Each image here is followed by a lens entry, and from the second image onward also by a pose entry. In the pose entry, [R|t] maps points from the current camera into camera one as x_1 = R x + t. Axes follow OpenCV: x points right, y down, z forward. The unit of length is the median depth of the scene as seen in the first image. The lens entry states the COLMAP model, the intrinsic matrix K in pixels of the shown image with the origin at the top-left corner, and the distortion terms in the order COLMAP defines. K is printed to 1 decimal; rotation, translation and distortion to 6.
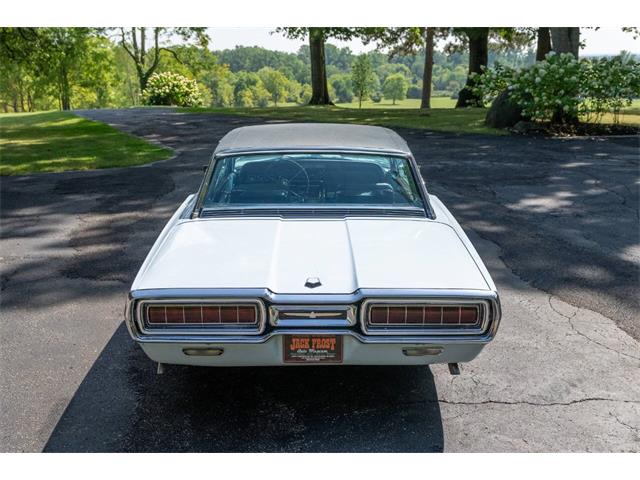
lens RADIAL K [[769.3, 0, 318.7], [0, 769.3, 280.2], [0, 0, 1]] dist [-0.009393, 0.000000]
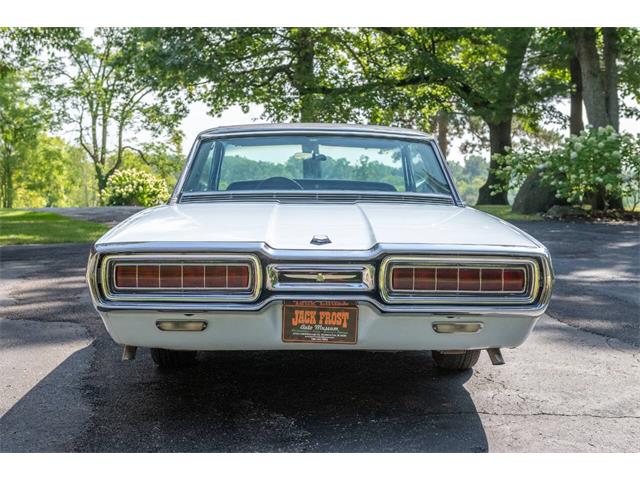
lens RADIAL K [[944.1, 0, 321.0], [0, 944.1, 254.9], [0, 0, 1]] dist [-0.009528, 0.000000]
pose [[0.999908, 0.006083, 0.012105, -0.017285], [-0.003579, 0.980380, -0.197086, 0.196811], [-0.013067, 0.197024, 0.980312, 0.025966]]
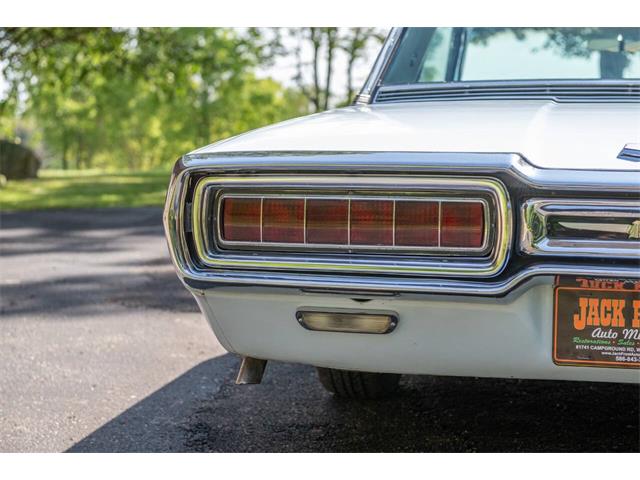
lens RADIAL K [[1251.7, 0, 316.0], [0, 1251.7, 236.0], [0, 0, 1]] dist [0.040495, 0.000000]
pose [[0.973918, 0.028065, -0.225158, -0.020646], [-0.072071, 0.979196, -0.189687, 0.159844], [0.215150, 0.200967, 0.955679, 0.345800]]
